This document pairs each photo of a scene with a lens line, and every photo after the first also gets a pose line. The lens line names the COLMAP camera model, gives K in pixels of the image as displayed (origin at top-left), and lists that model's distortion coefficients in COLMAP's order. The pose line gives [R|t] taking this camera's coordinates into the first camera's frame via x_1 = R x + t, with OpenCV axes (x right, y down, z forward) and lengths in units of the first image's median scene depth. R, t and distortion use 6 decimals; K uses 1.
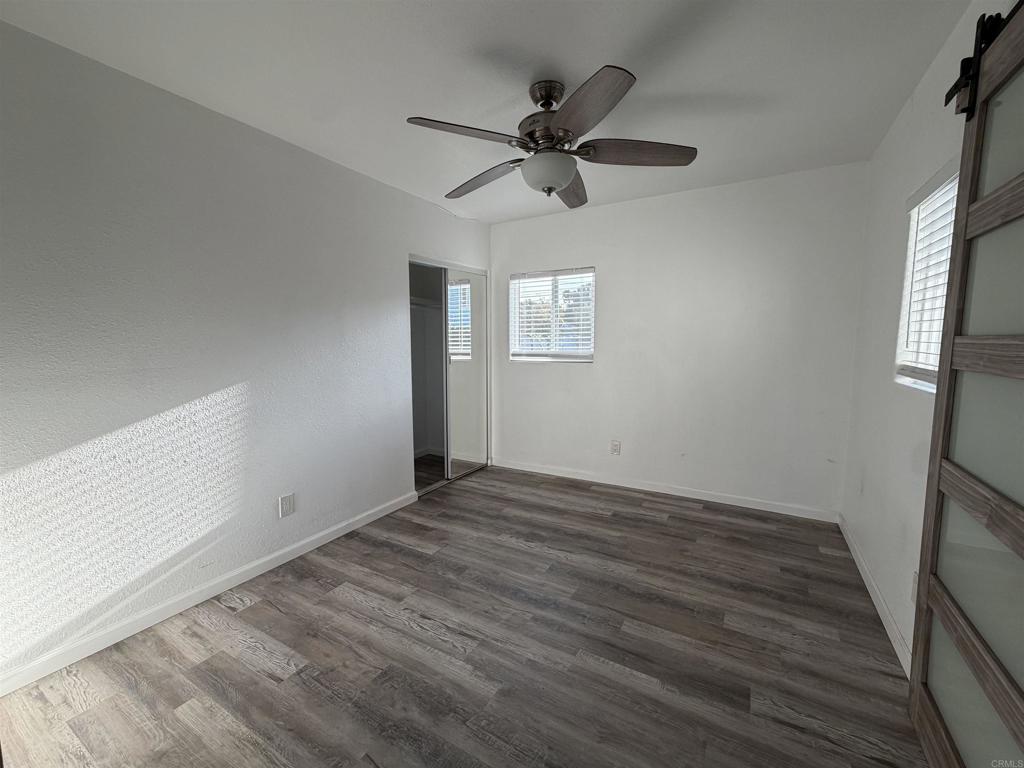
lens RADIAL K [[418.7, 0, 513.2], [0, 418.7, 383.4], [0, 0, 1]] dist [-0.001550, 0.000213]
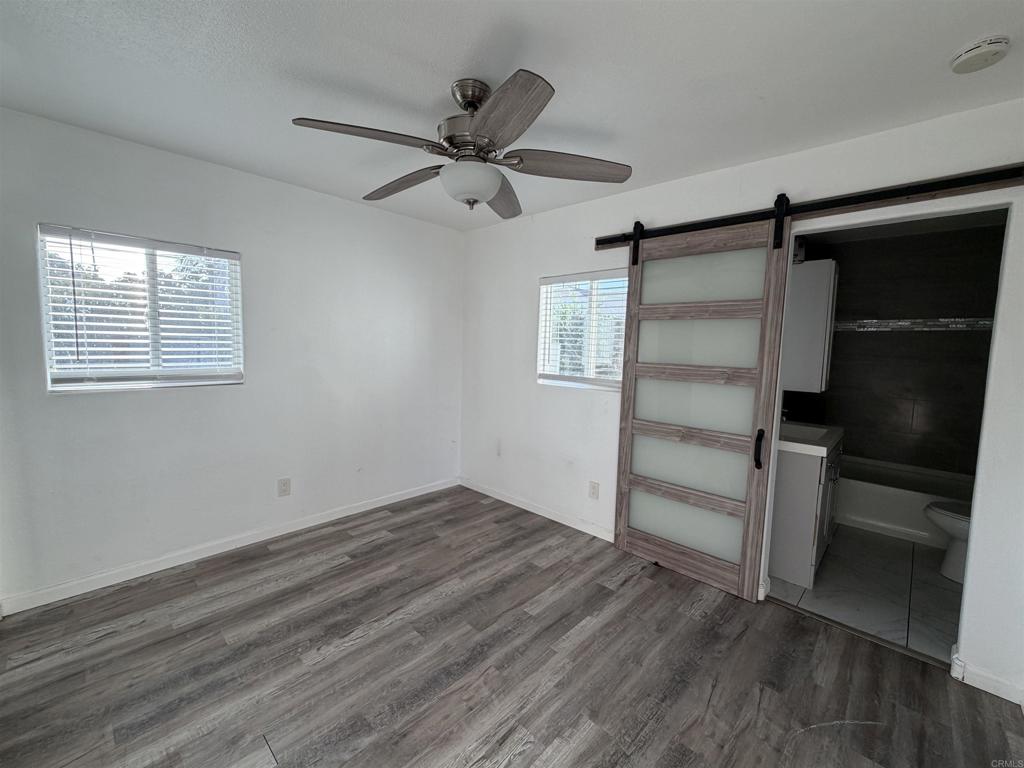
lens RADIAL K [[418.7, 0, 513.2], [0, 418.7, 383.4], [0, 0, 1]] dist [-0.001550, 0.000213]
pose [[0.230437, -0.079093, 0.969868, -0.603681], [0.071593, 0.995368, 0.064163, -0.094015], [-0.970450, 0.054650, 0.235032, 0.544973]]
